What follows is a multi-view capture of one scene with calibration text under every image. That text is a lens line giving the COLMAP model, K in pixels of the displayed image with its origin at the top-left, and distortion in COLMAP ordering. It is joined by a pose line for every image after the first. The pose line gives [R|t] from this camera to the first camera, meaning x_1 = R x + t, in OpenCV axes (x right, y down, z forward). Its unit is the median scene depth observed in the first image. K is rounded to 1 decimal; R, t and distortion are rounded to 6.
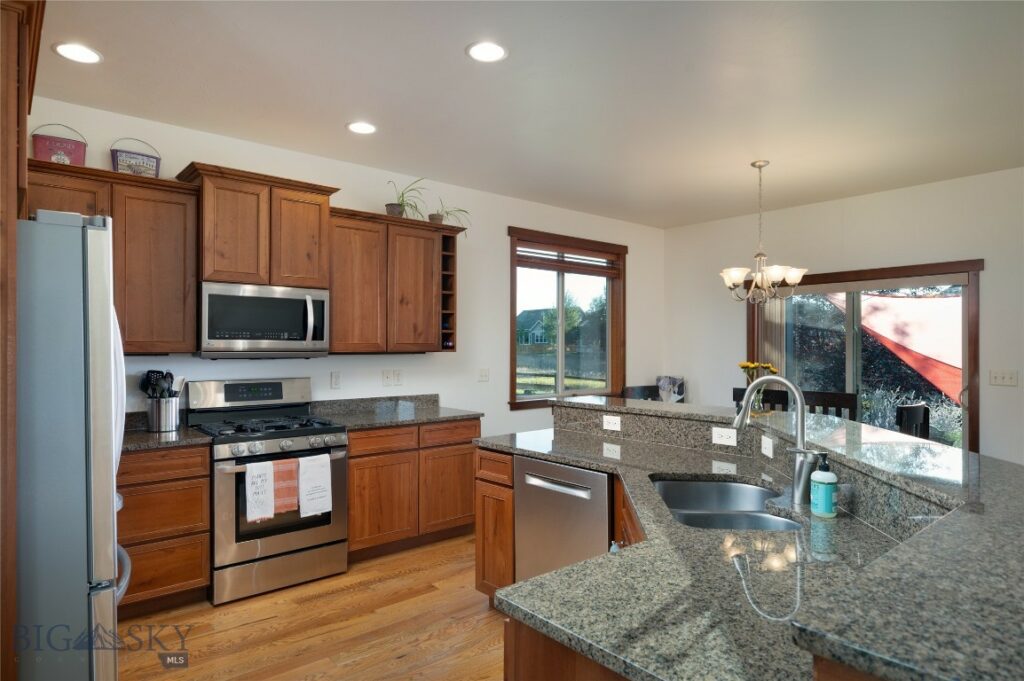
lens RADIAL K [[605.4, 0, 511.0], [0, 605.4, 349.4], [0, 0, 1]] dist [-0.002982, 0.000571]
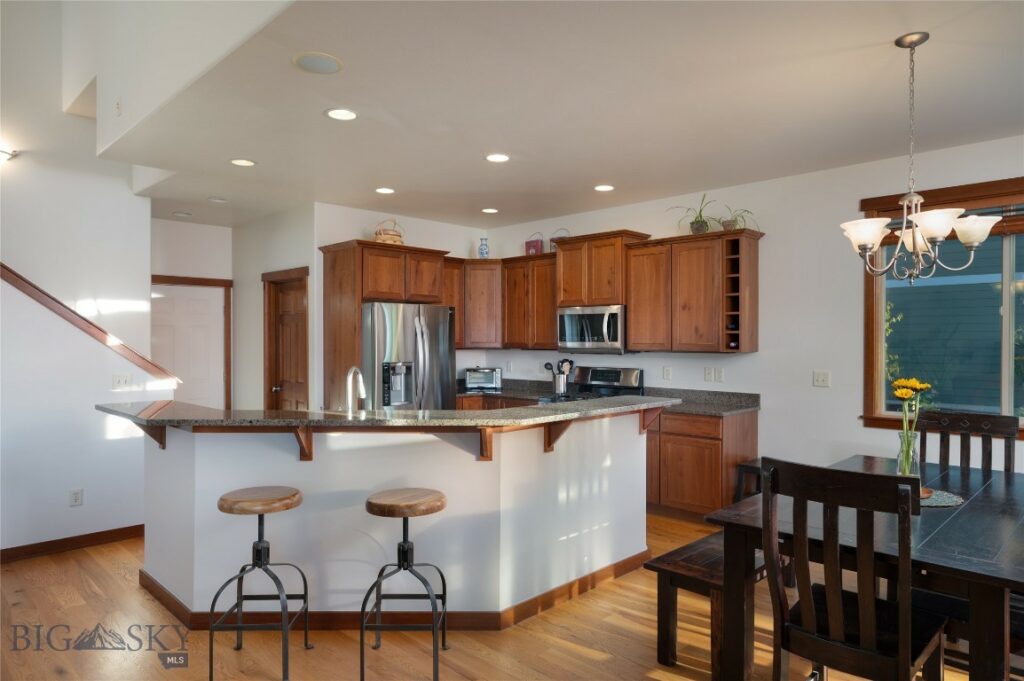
lens RADIAL K [[645.5, 0, 512.0], [0, 645.5, 340.5], [0, 0, 1]] dist [0.068862, 0.001149]
pose [[0.082372, 0.002791, -0.996598, 1.155018], [-0.003252, 0.999992, 0.002531, -0.020455], [0.996596, 0.003033, 0.082380, 0.631700]]
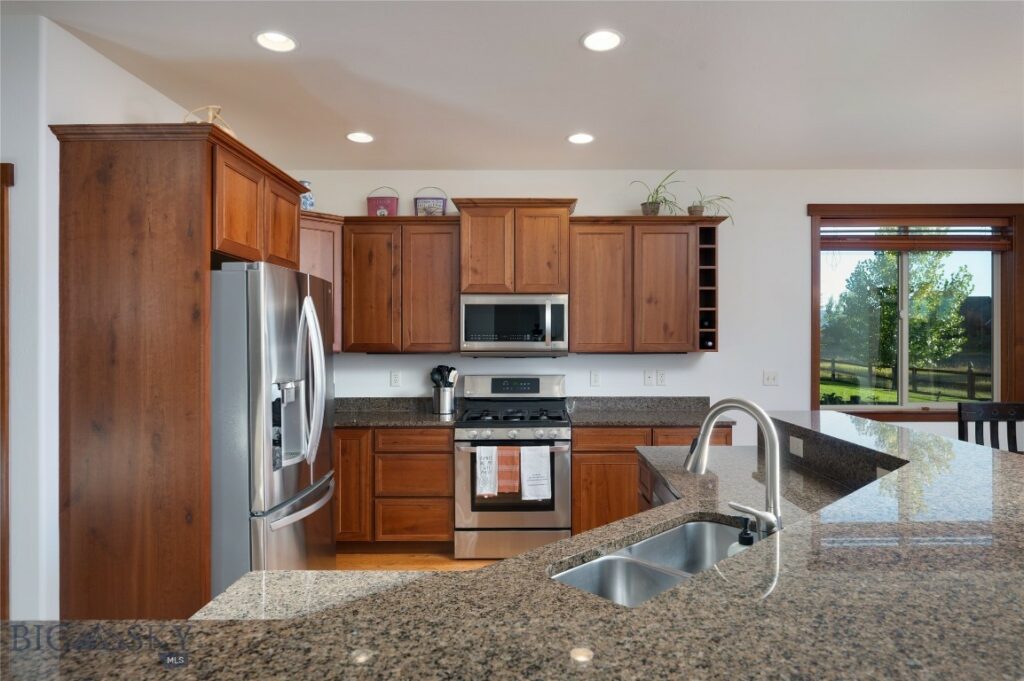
lens RADIAL K [[598.6, 0, 530.2], [0, 598.6, 342.8], [0, 0, 1]] dist [-0.001806, -0.001202]
pose [[0.757141, -0.001112, -0.653251, 0.344456], [-0.000518, 0.999997, -0.002302, -0.009541], [0.653252, 0.002081, 0.757138, 0.149838]]
